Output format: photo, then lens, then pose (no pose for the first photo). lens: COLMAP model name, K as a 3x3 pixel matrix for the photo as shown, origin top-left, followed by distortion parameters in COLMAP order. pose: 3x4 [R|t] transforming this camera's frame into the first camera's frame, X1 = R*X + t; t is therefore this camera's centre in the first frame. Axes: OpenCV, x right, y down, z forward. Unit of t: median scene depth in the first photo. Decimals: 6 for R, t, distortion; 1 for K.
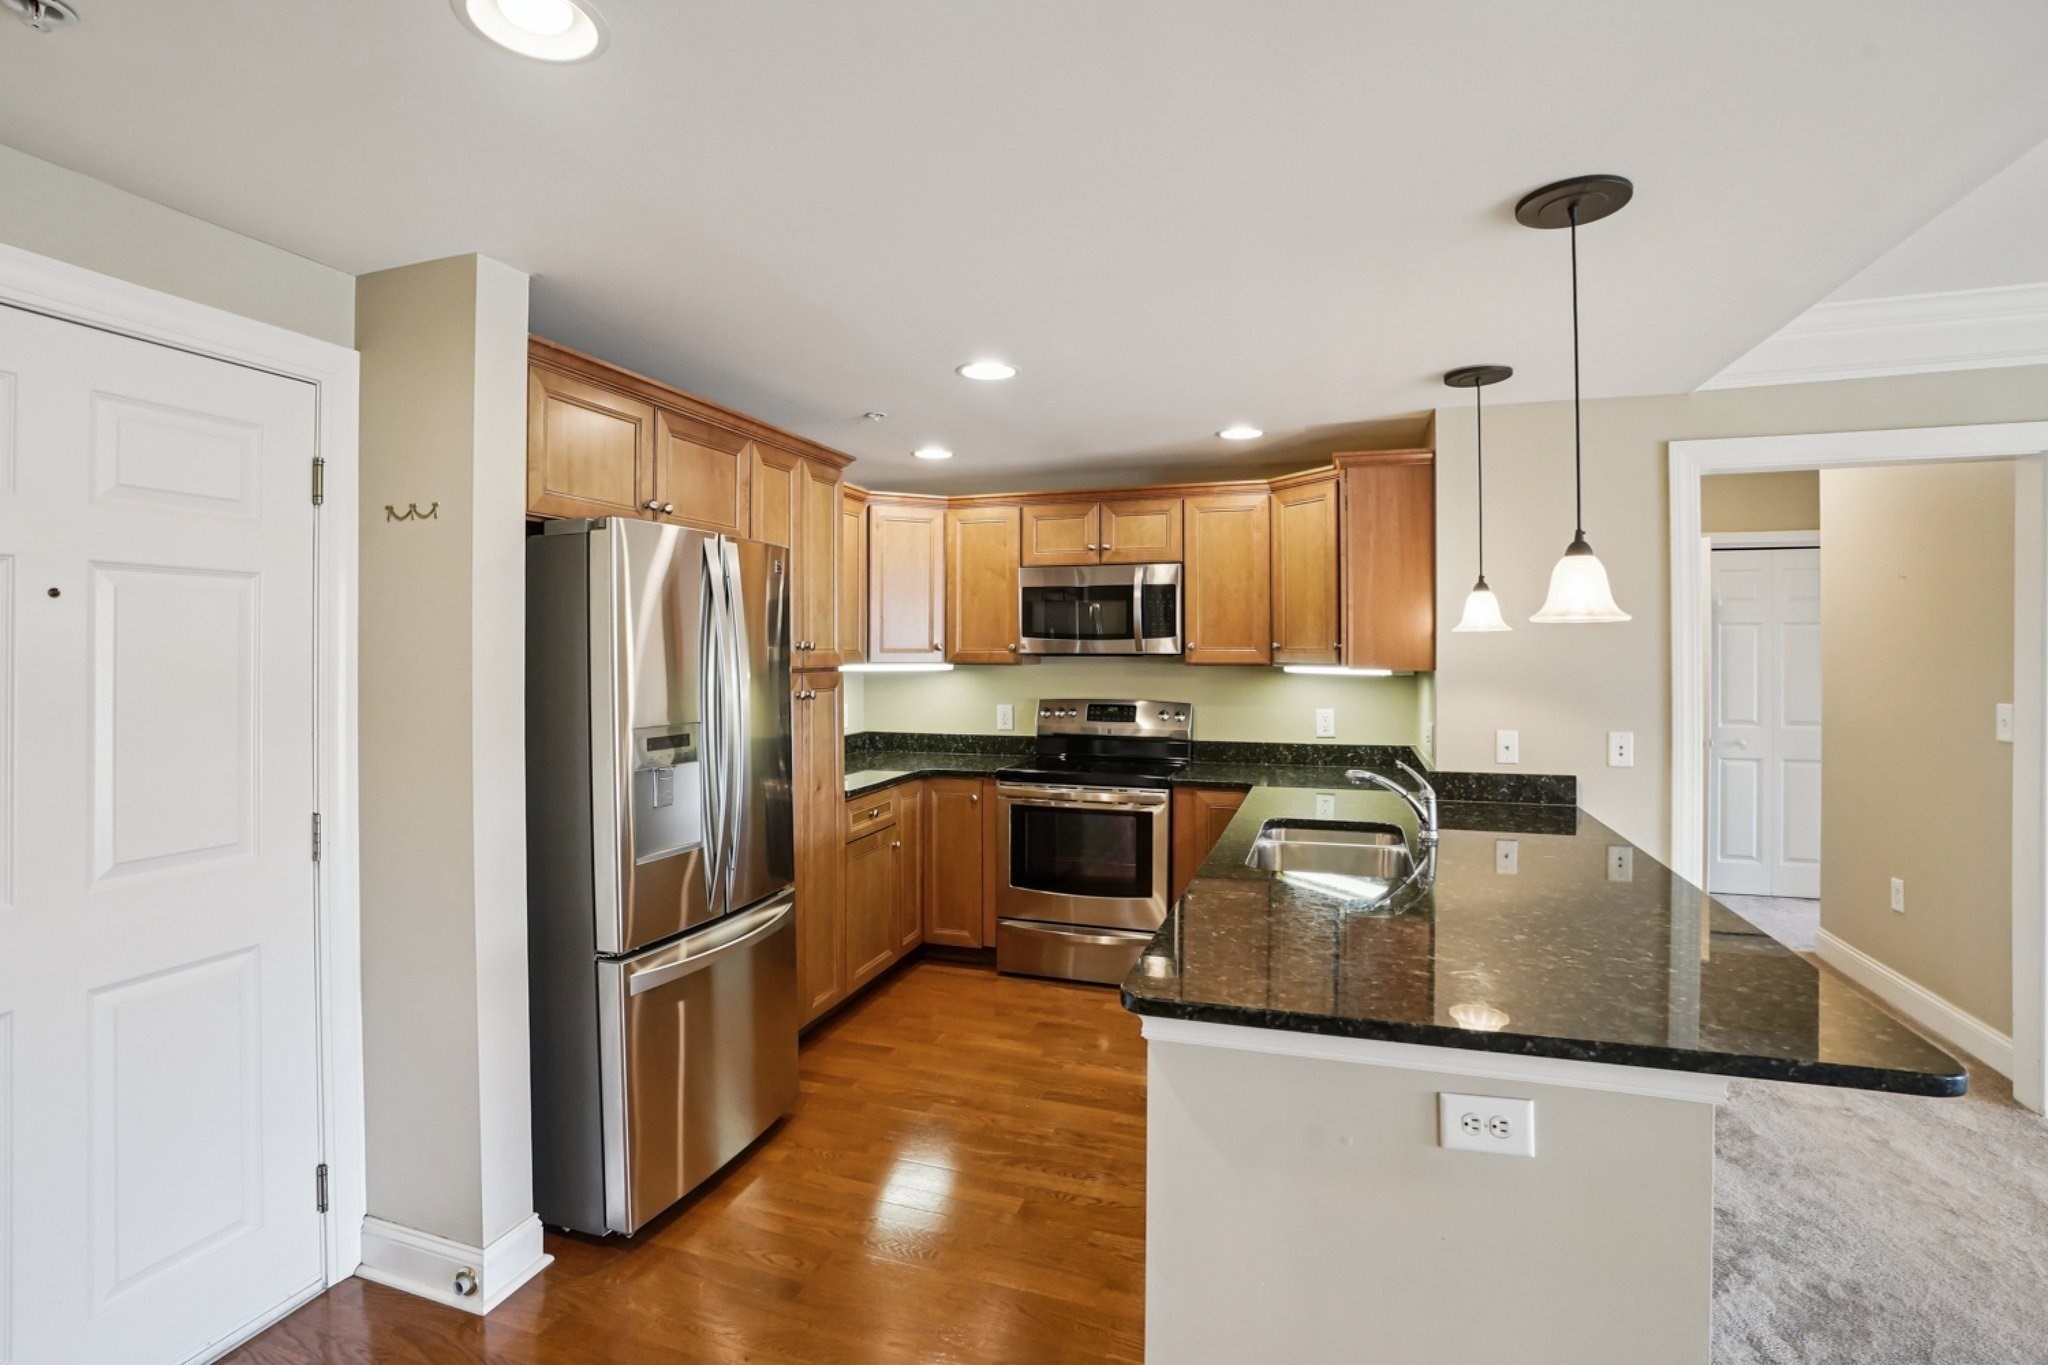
lens RADIAL K [[970.4, 0, 1015.3], [0, 970.4, 644.1], [0, 0, 1]] dist [-0.072302, 0.031010]
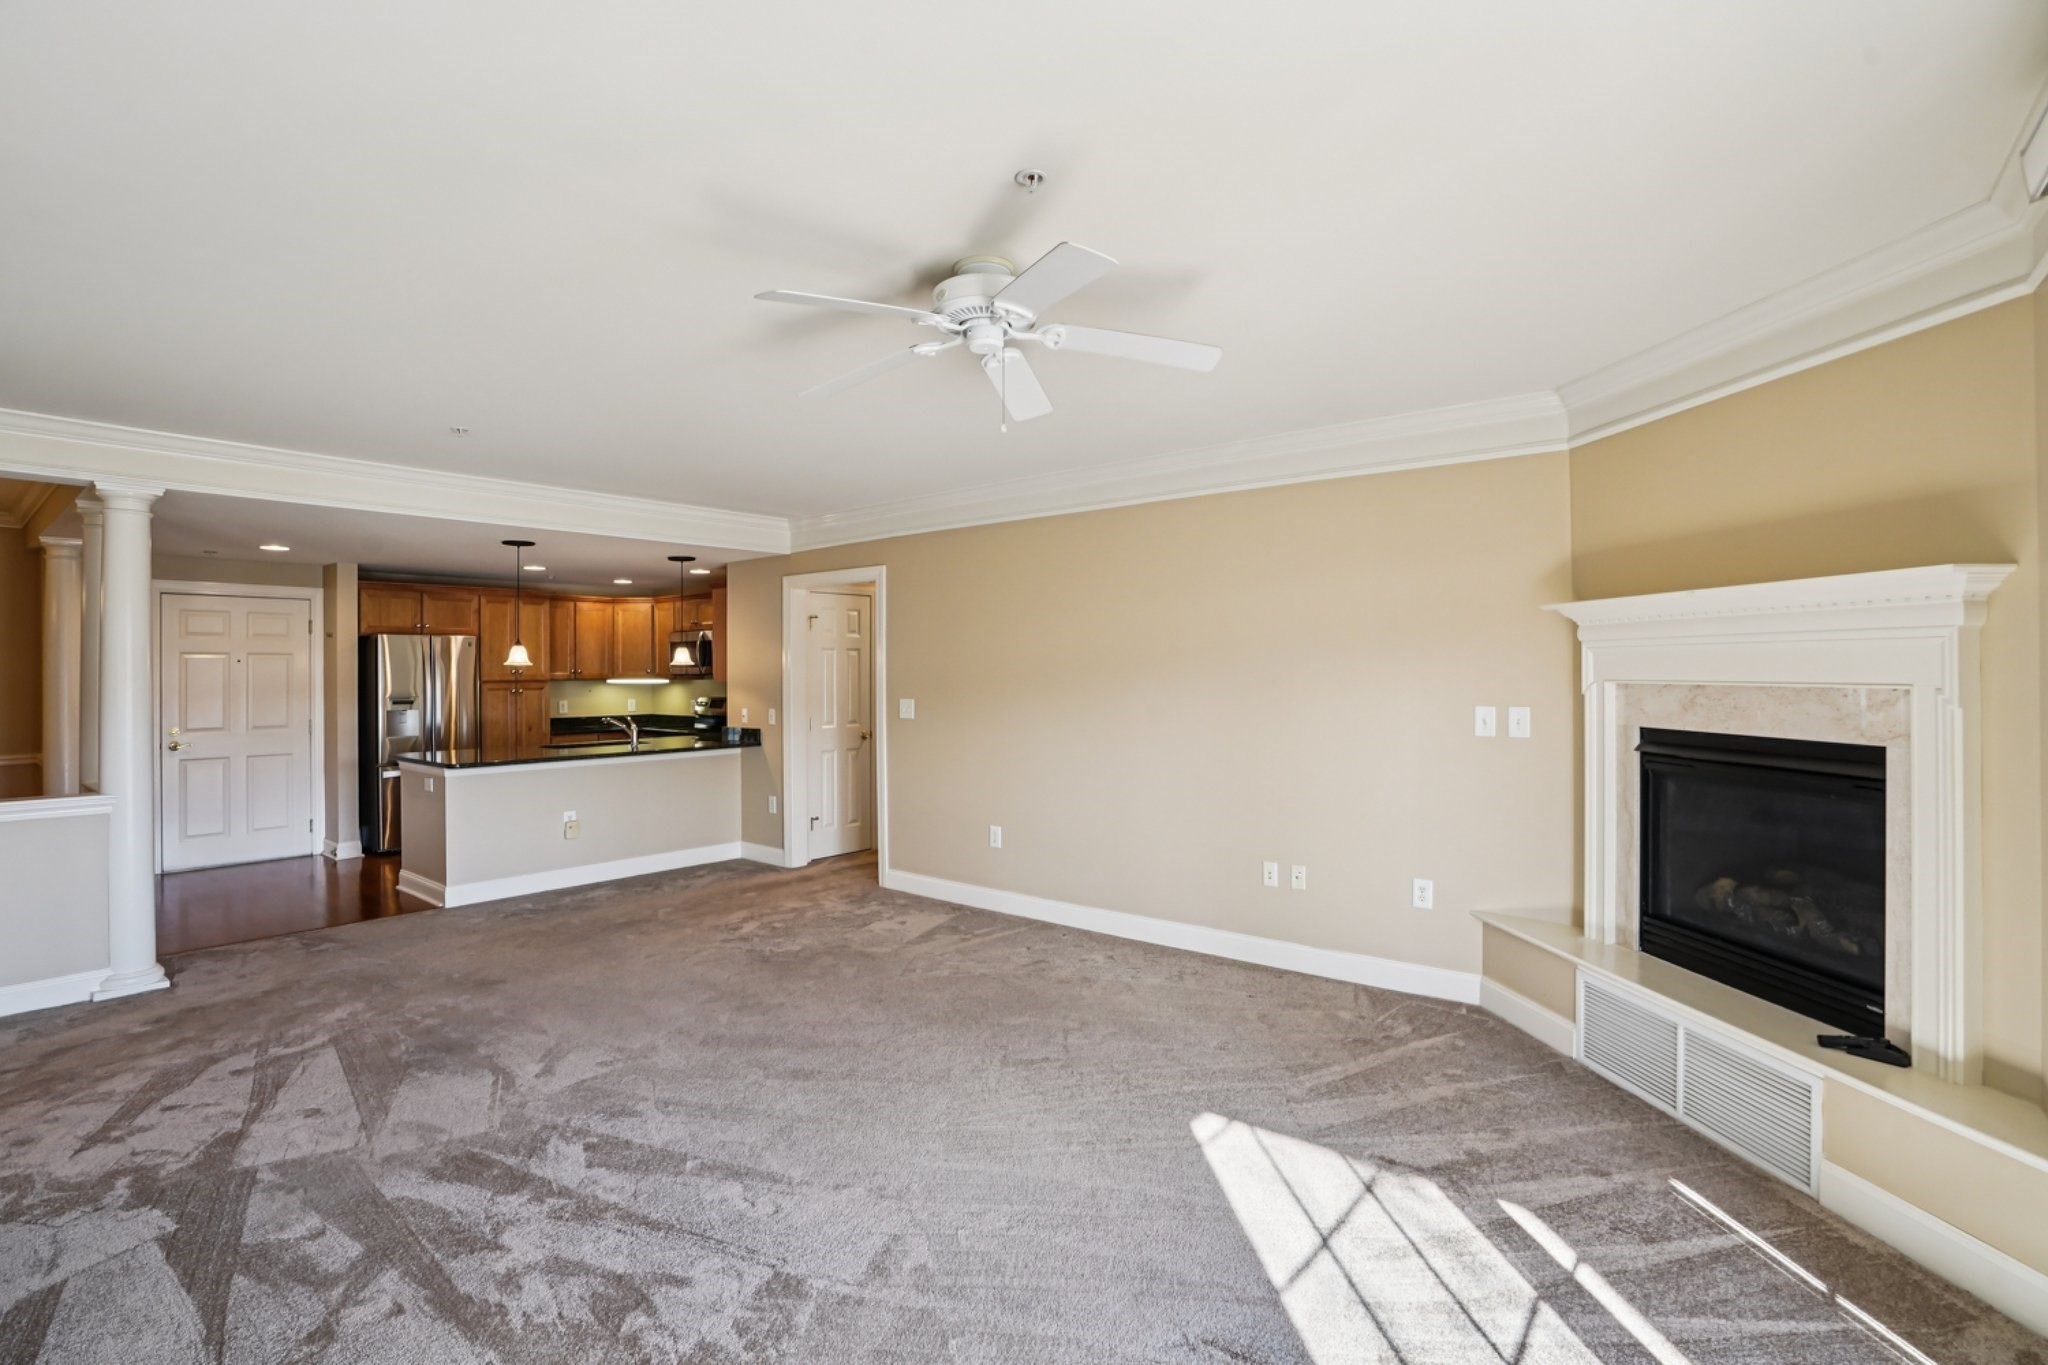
lens RADIAL K [[970.4, 0, 1015.3], [0, 970.4, 644.1], [0, 0, 1]] dist [-0.072302, 0.031010]
pose [[0.932521, -0.015698, -0.360773, 1.669936], [0.008147, 0.999715, -0.022442, -0.002003], [0.361023, 0.017989, 0.932384, -0.752863]]
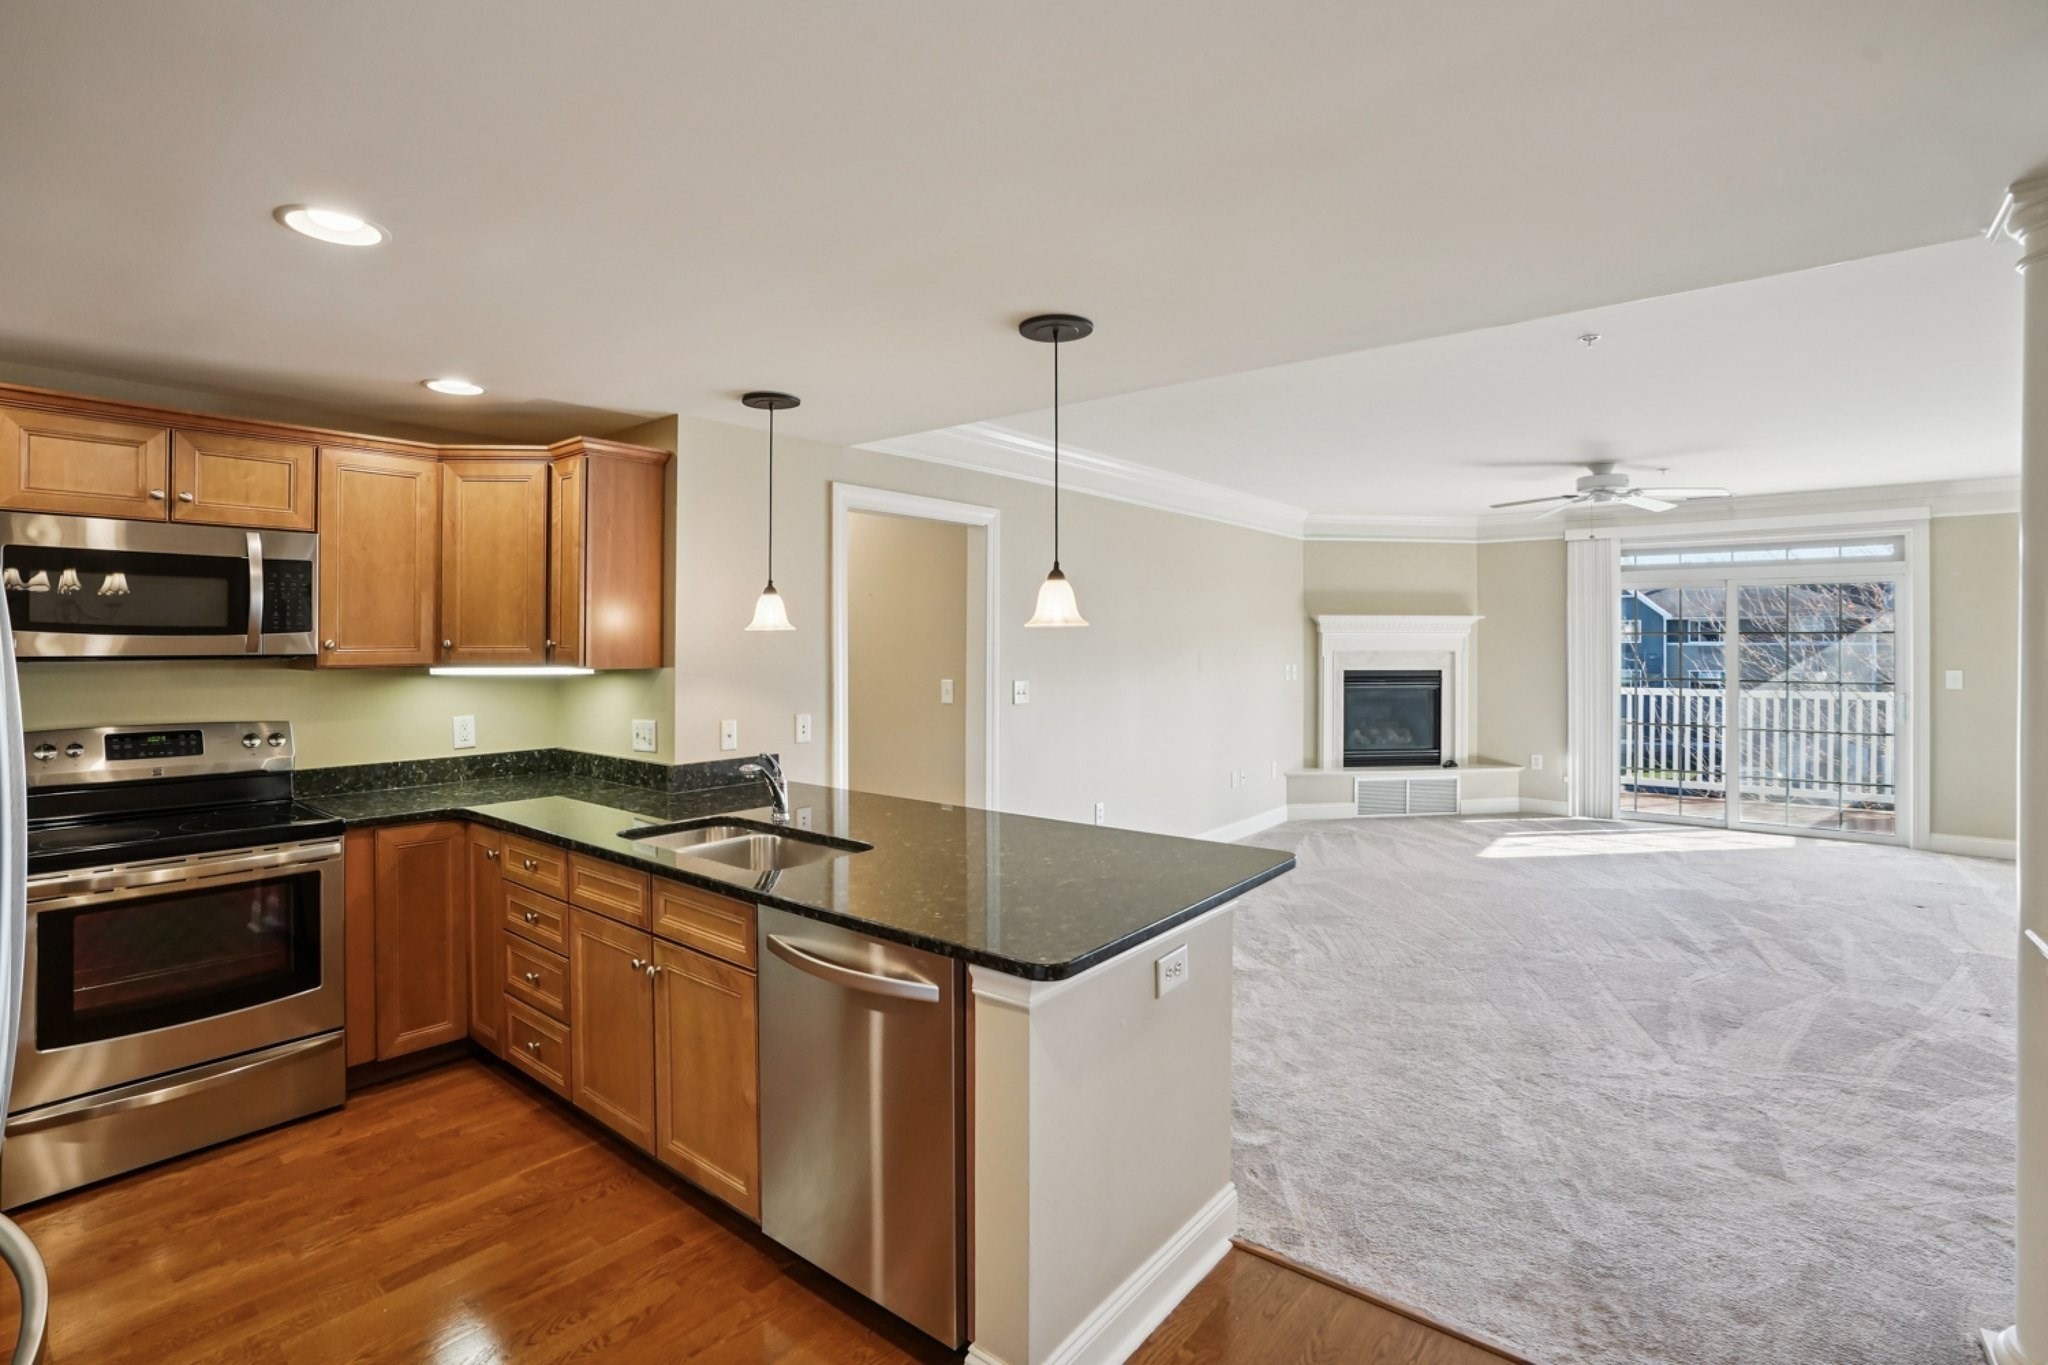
lens RADIAL K [[957.1, 0, 1028.5], [0, 957.1, 641.7], [0, 0, 1]] dist [-0.056341, 0.022961]
pose [[0.340147, 0.000733, 0.940372, -0.353587], [-0.001115, 0.999999, -0.000376, -0.000322], [-0.940372, -0.000921, 0.340148, 0.259594]]
